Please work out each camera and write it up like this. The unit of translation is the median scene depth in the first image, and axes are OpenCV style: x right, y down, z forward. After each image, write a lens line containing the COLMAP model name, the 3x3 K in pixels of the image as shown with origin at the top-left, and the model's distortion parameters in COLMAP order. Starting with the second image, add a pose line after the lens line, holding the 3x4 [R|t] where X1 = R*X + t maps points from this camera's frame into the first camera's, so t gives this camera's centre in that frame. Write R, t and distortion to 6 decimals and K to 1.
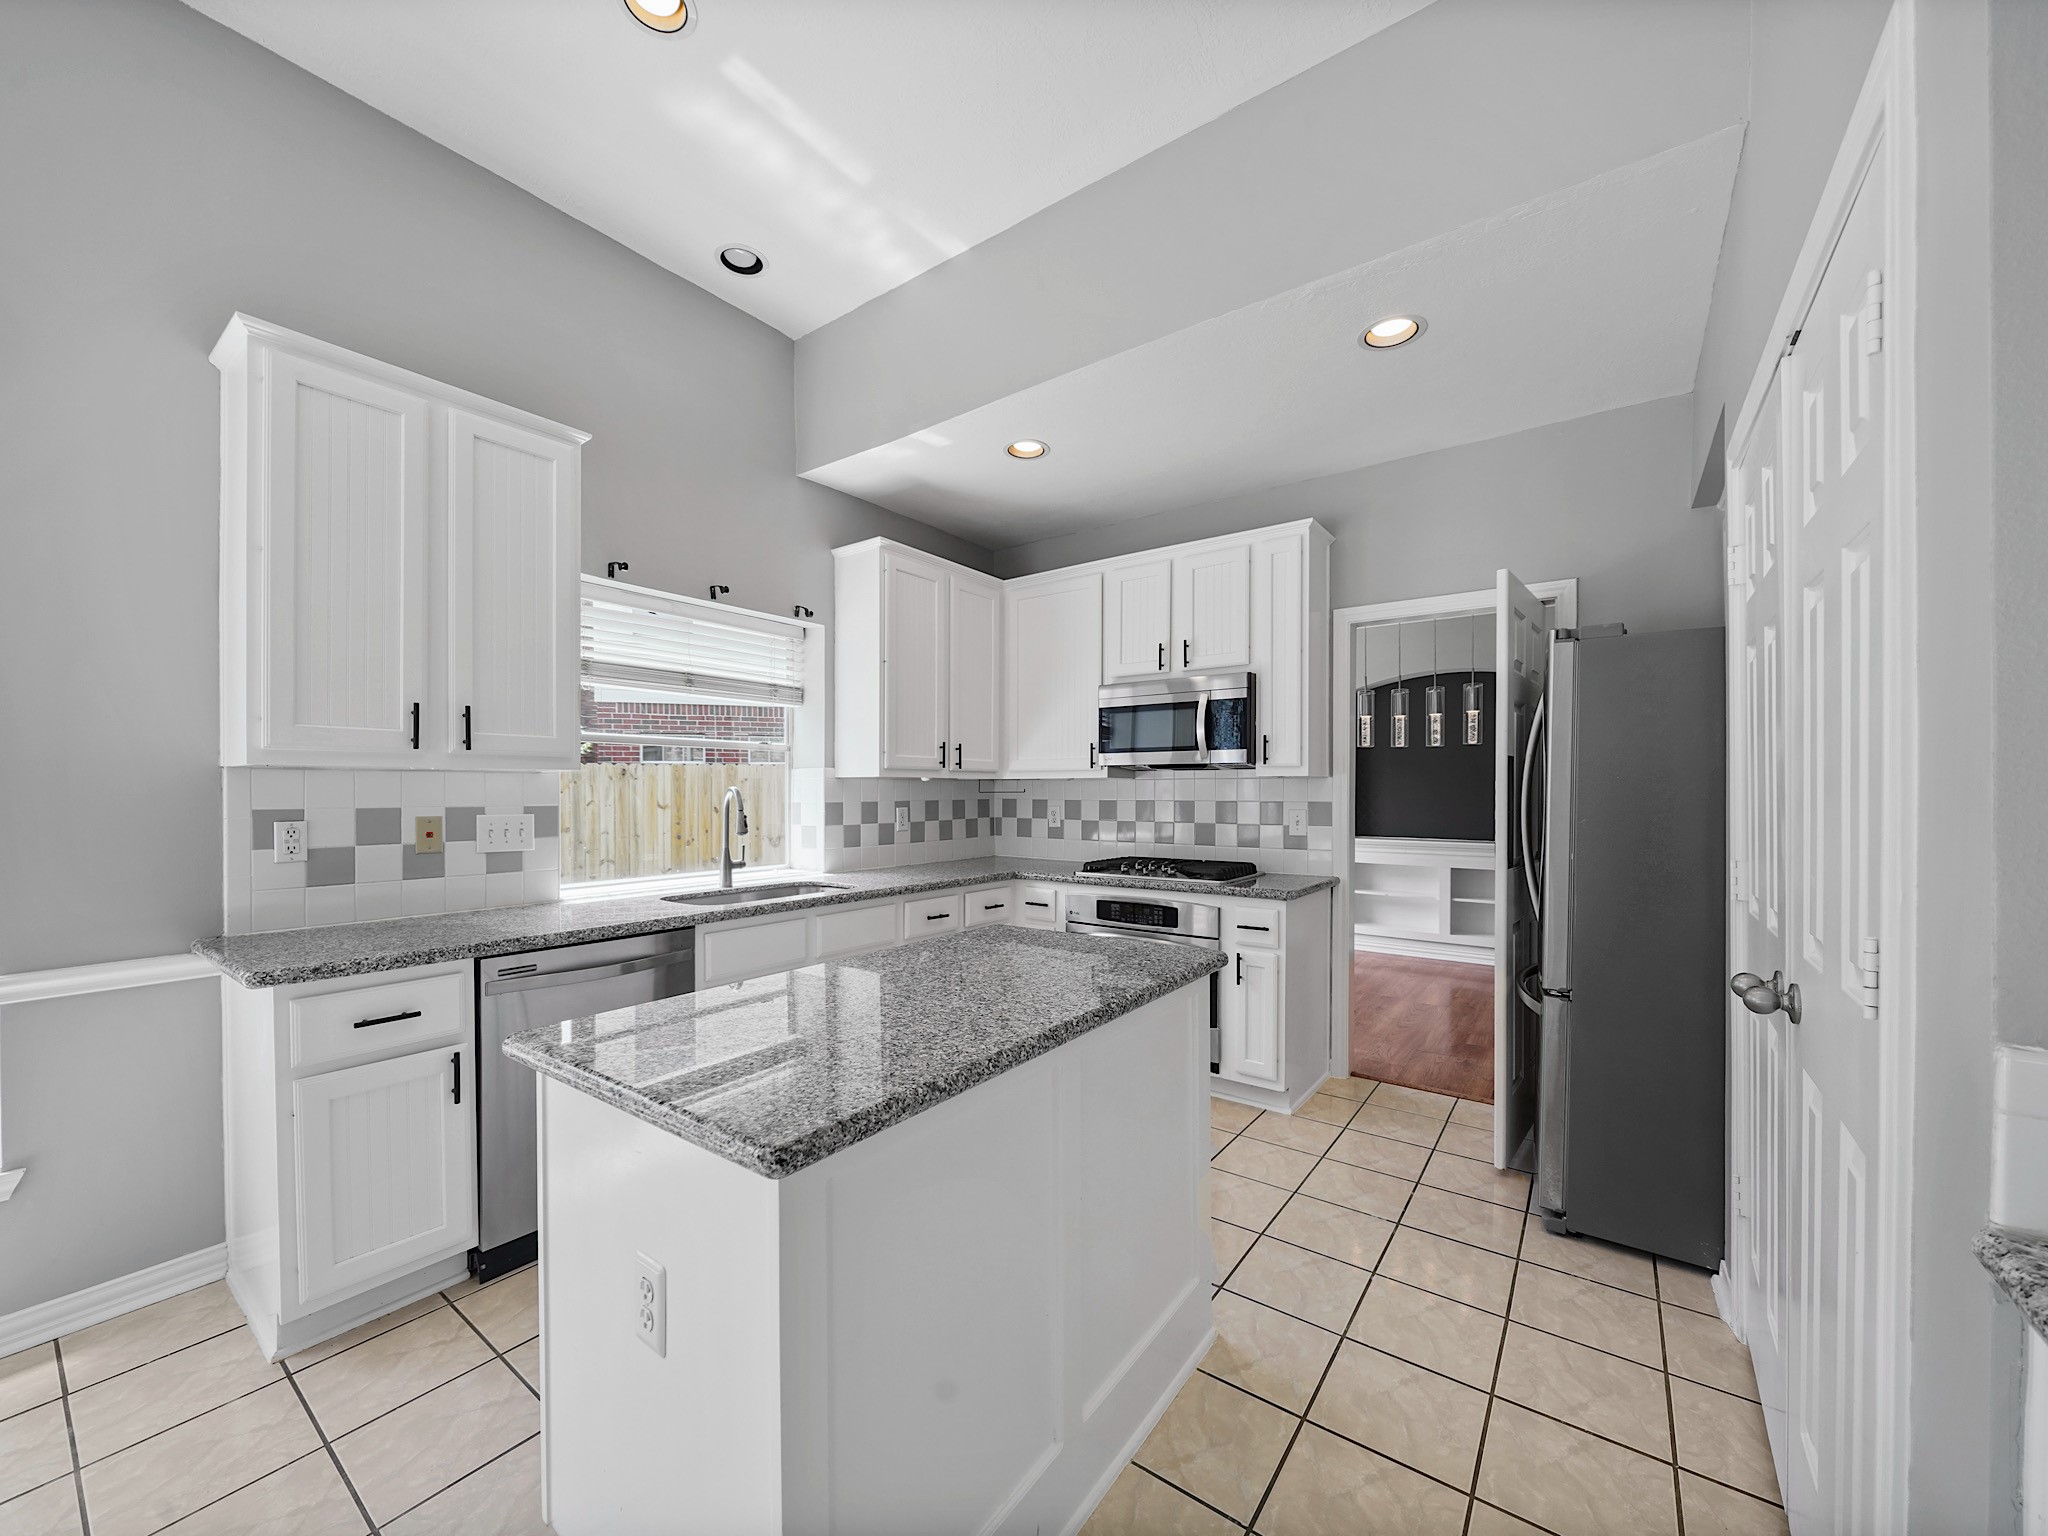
lens RADIAL K [[791.5, 0, 1021.5], [0, 791.5, 791.7], [0, 0, 1]] dist [-0.007217, 0.000069]
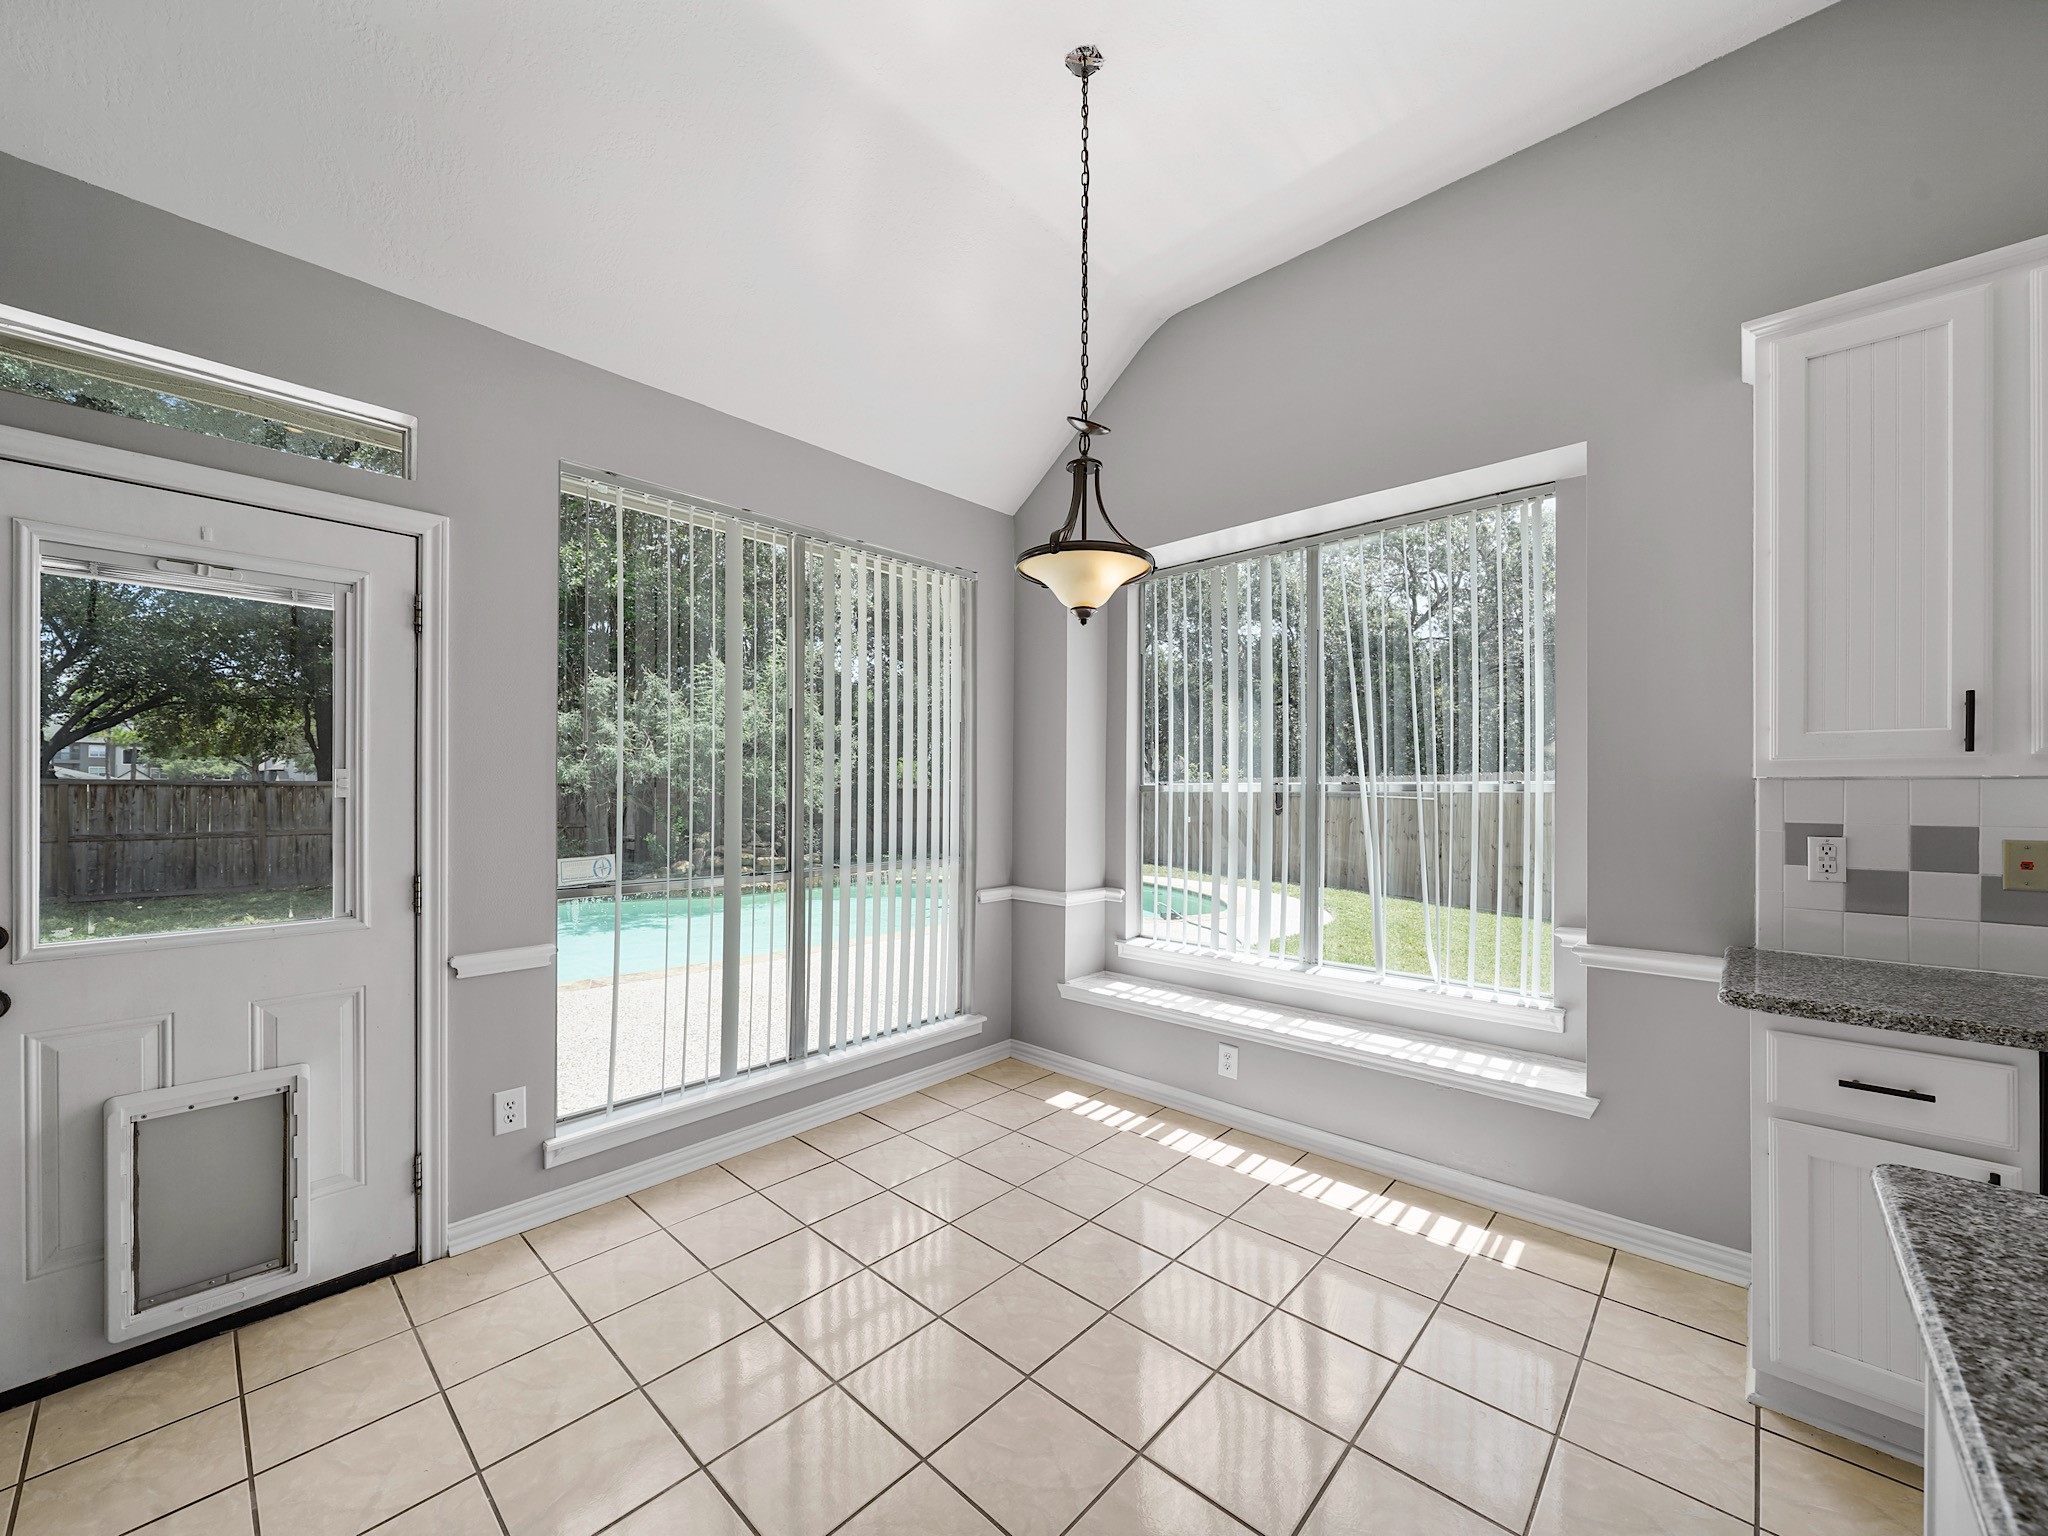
lens RADIAL K [[791.5, 0, 1027.3], [0, 791.5, 788.6], [0, 0, 1]] dist [-0.007217, 0.000069]
pose [[-0.107925, -0.002044, -0.994157, 0.057358], [-0.003245, 0.999993, -0.001703, -0.010339], [0.994154, 0.003042, -0.107931, 0.132209]]
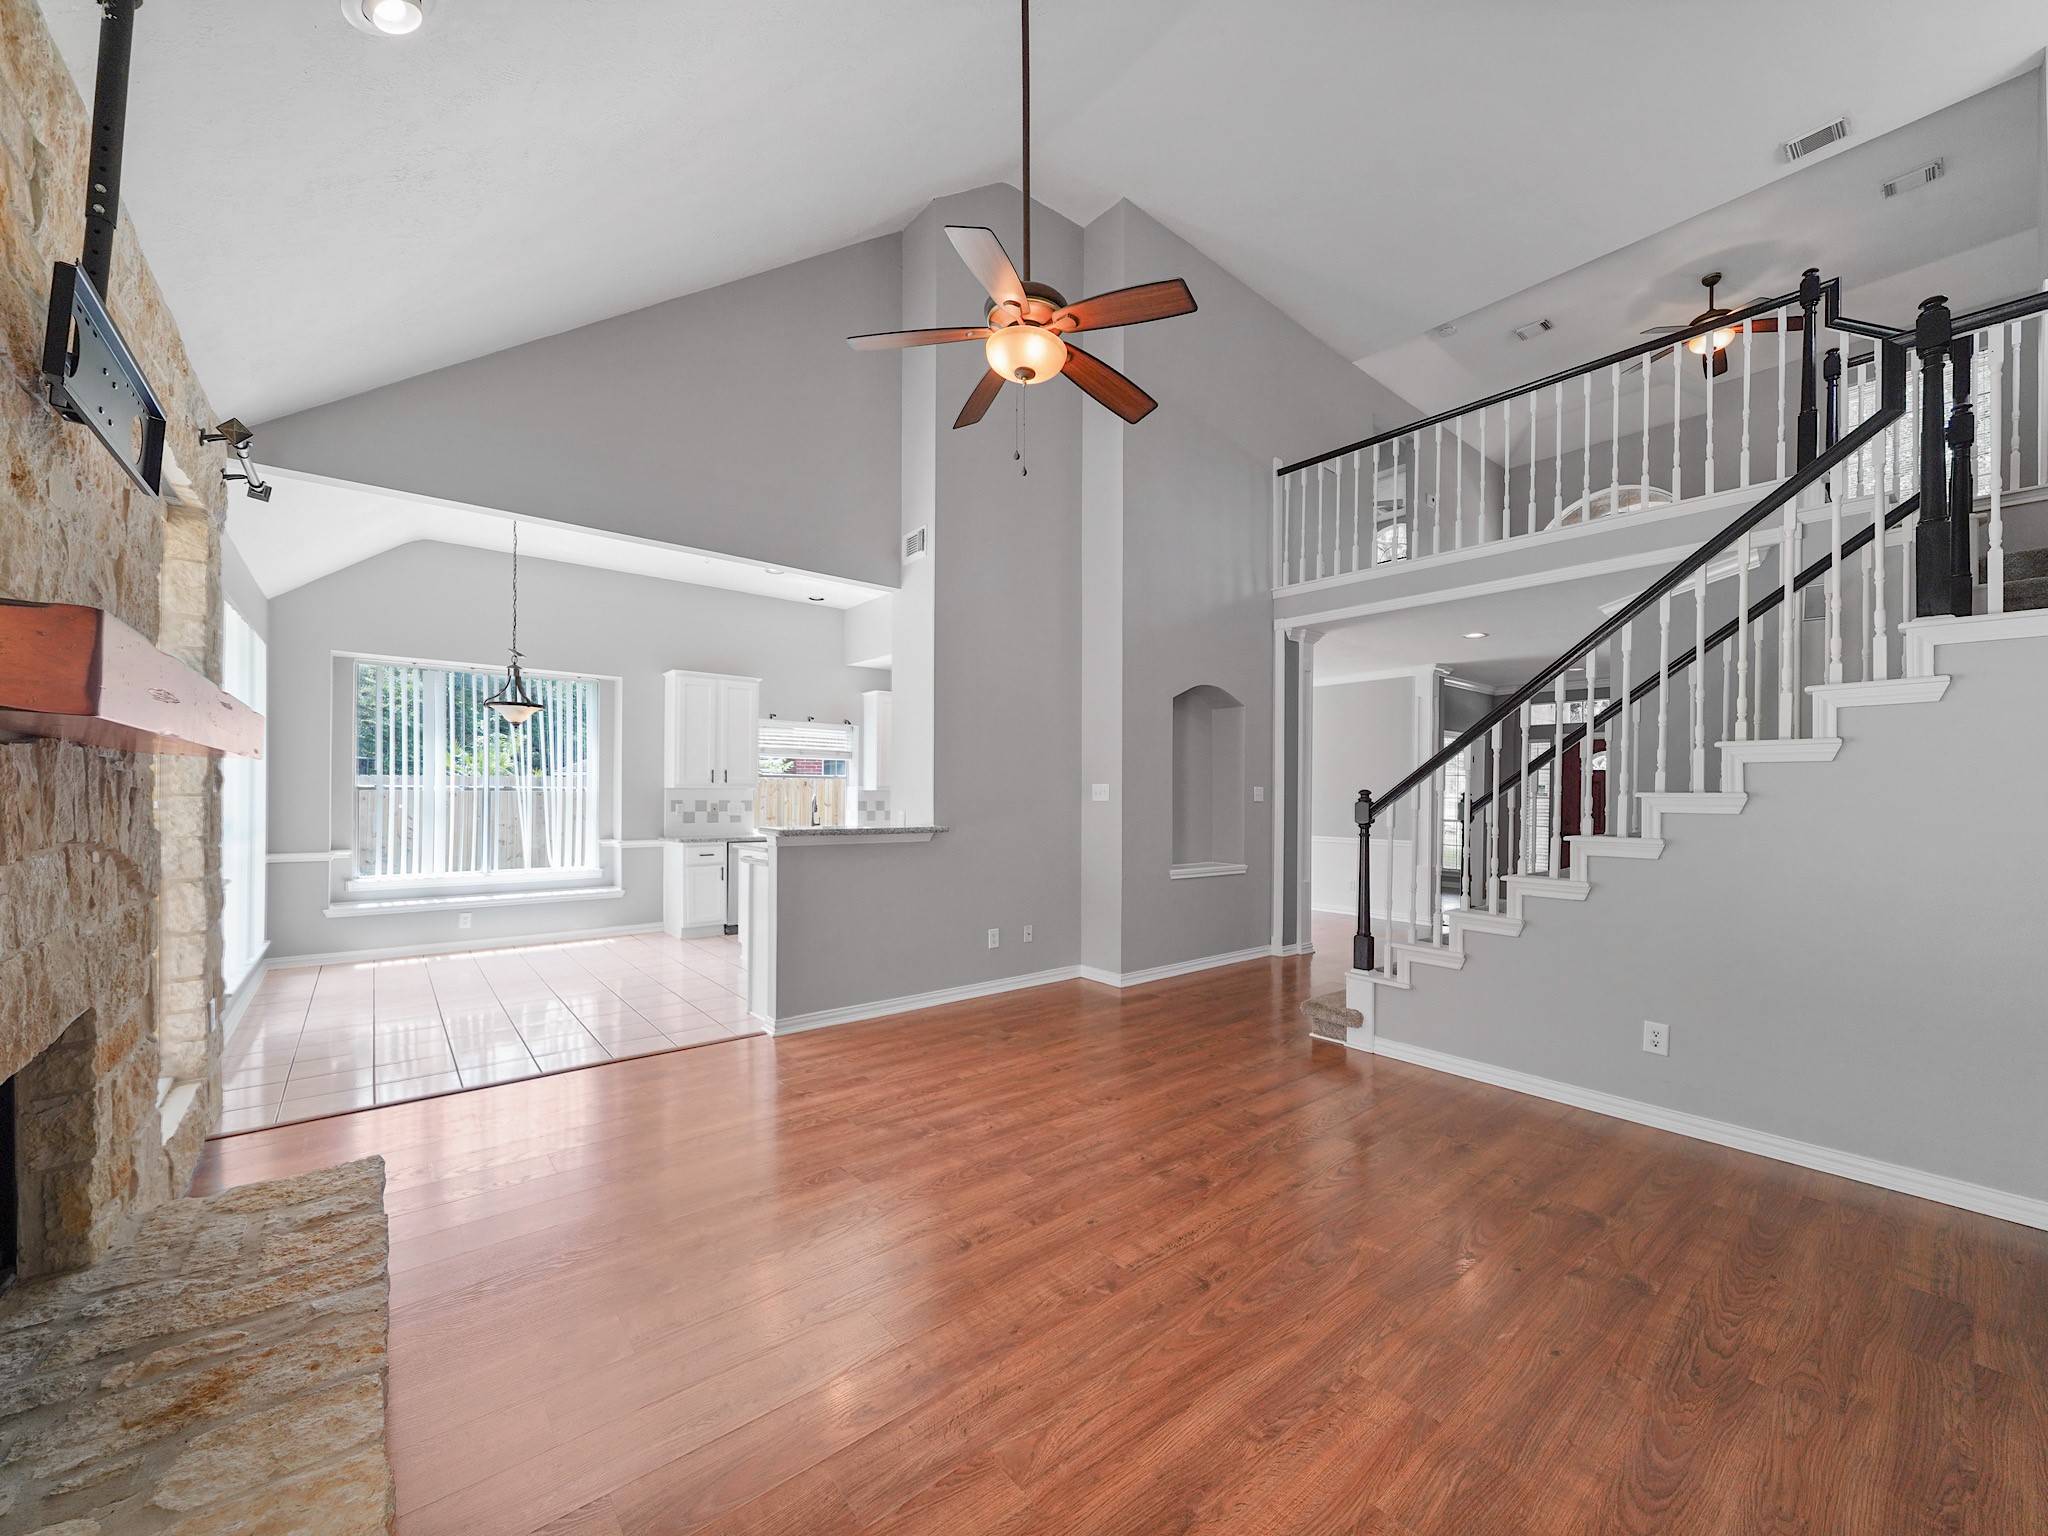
lens RADIAL K [[791.5, 0, 1035.0], [0, 791.5, 790.5], [0, 0, 1]] dist [-0.007217, 0.000069]
pose [[0.973073, 0.006467, -0.230406, 1.042557], [-0.007970, 0.999953, -0.005594, -0.010323], [0.230359, 0.007280, 0.973078, -1.516392]]
